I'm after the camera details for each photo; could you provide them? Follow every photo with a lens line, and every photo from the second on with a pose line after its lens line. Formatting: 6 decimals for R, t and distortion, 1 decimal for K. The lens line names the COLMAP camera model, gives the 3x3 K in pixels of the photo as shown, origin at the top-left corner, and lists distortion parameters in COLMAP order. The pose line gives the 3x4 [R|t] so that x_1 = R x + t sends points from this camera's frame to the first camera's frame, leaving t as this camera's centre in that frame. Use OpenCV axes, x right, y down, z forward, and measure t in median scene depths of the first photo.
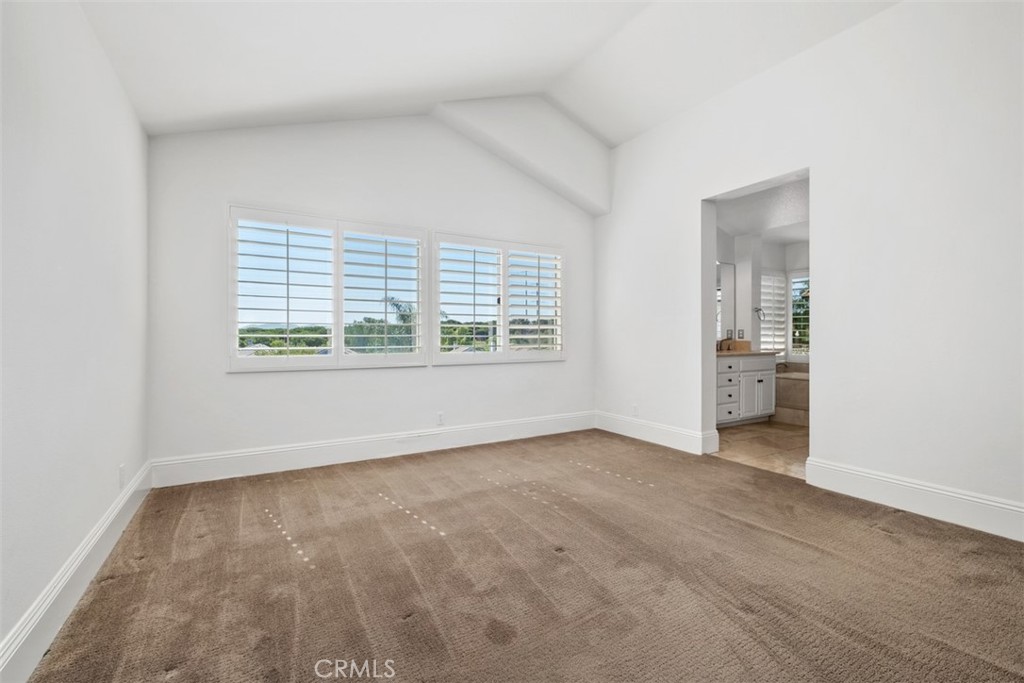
lens RADIAL K [[439.4, 0, 512.0], [0, 439.4, 341.9], [0, 0, 1]] dist [0.000469, -0.005258]
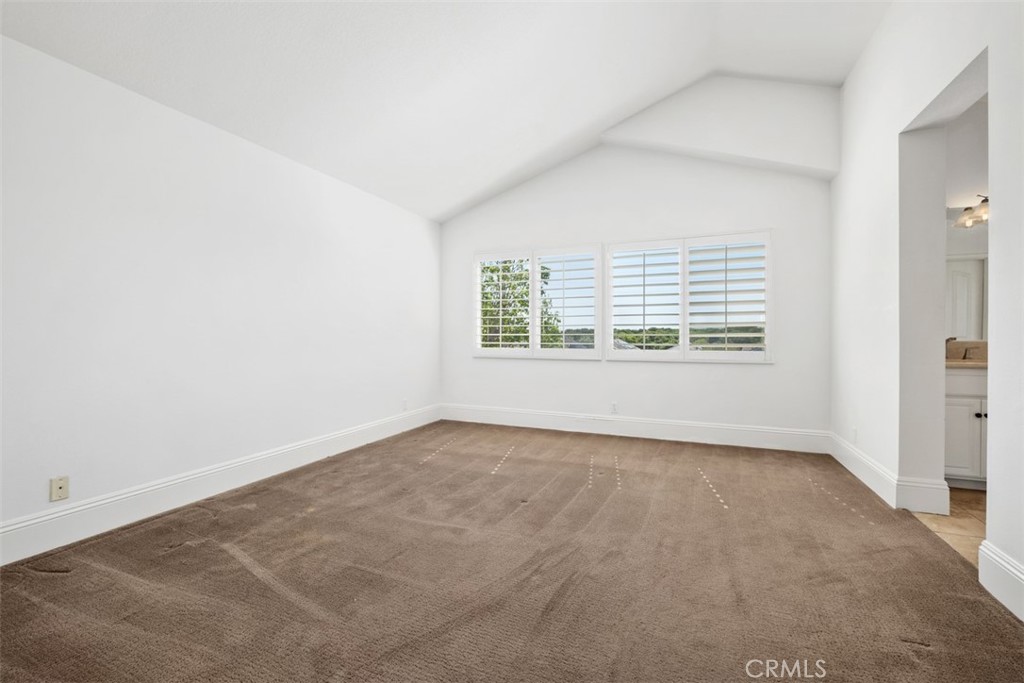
lens RADIAL K [[439.4, 0, 512.6], [0, 439.4, 336.0], [0, 0, 1]] dist [0.000469, -0.005258]
pose [[0.598184, 0.002124, -0.801356, 0.621637], [-0.010152, 0.999936, -0.004928, -0.003364], [0.801295, 0.011084, 0.598167, 0.108889]]
